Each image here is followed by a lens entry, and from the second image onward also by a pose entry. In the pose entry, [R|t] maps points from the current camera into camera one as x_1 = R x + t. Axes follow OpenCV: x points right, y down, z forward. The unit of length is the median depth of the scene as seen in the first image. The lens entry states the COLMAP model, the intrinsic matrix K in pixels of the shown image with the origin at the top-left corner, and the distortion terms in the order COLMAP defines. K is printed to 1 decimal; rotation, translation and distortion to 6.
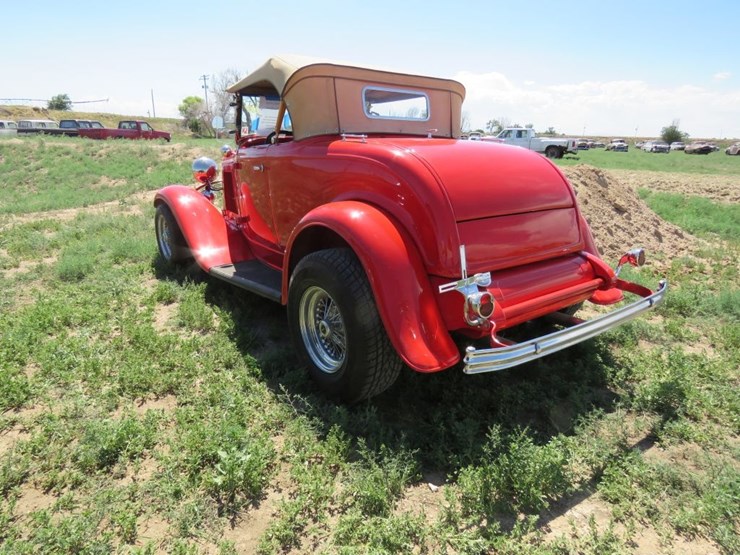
lens RADIAL K [[482.8, 0, 366.0], [0, 482.8, 277.8], [0, 0, 1]] dist [-0.004640, 0.002734]
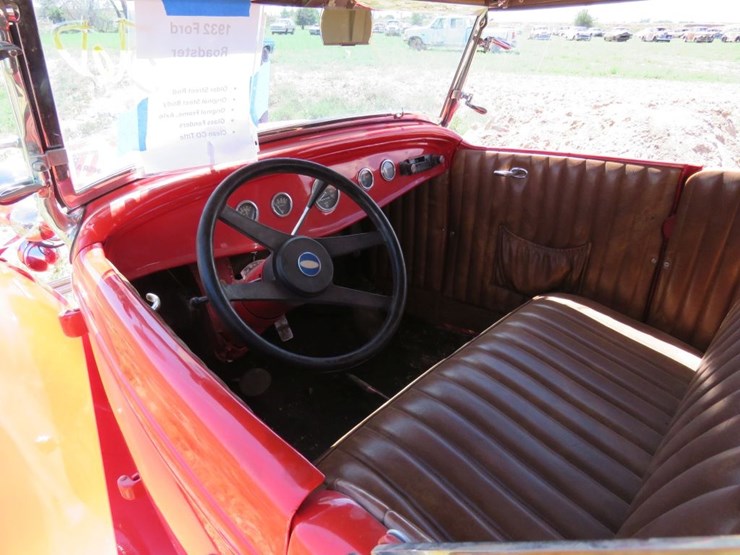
lens RADIAL K [[479.3, 0, 370.1], [0, 479.3, 277.7], [0, 0, 1]] dist [-0.010501, 0.005477]
pose [[0.981291, -0.103075, 0.162614, -0.020080], [0.068041, 0.975777, 0.207918, -0.035434], [-0.180106, -0.192964, 0.964535, 0.091967]]
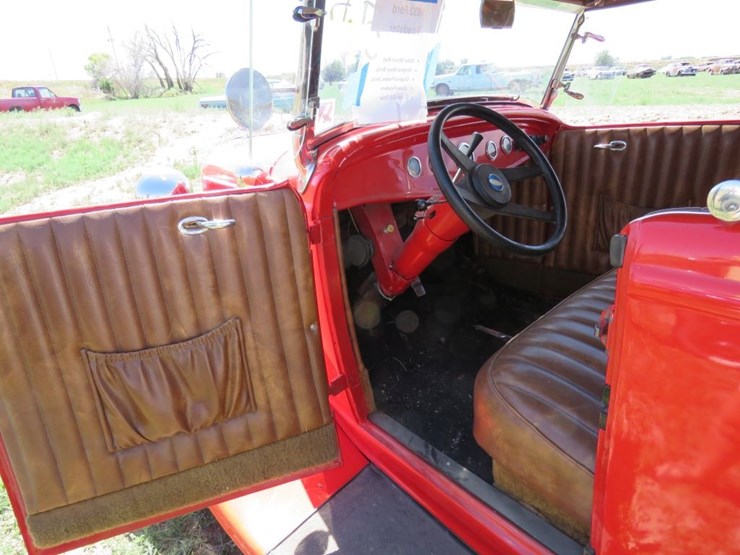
lens RADIAL K [[479.3, 0, 365.8], [0, 479.3, 277.2], [0, 0, 1]] dist [-0.010501, 0.005477]
pose [[0.987583, -0.117086, 0.104743, -0.033007], [0.105585, 0.988382, 0.109328, -0.028560], [-0.116327, -0.096911, 0.988472, 0.085070]]
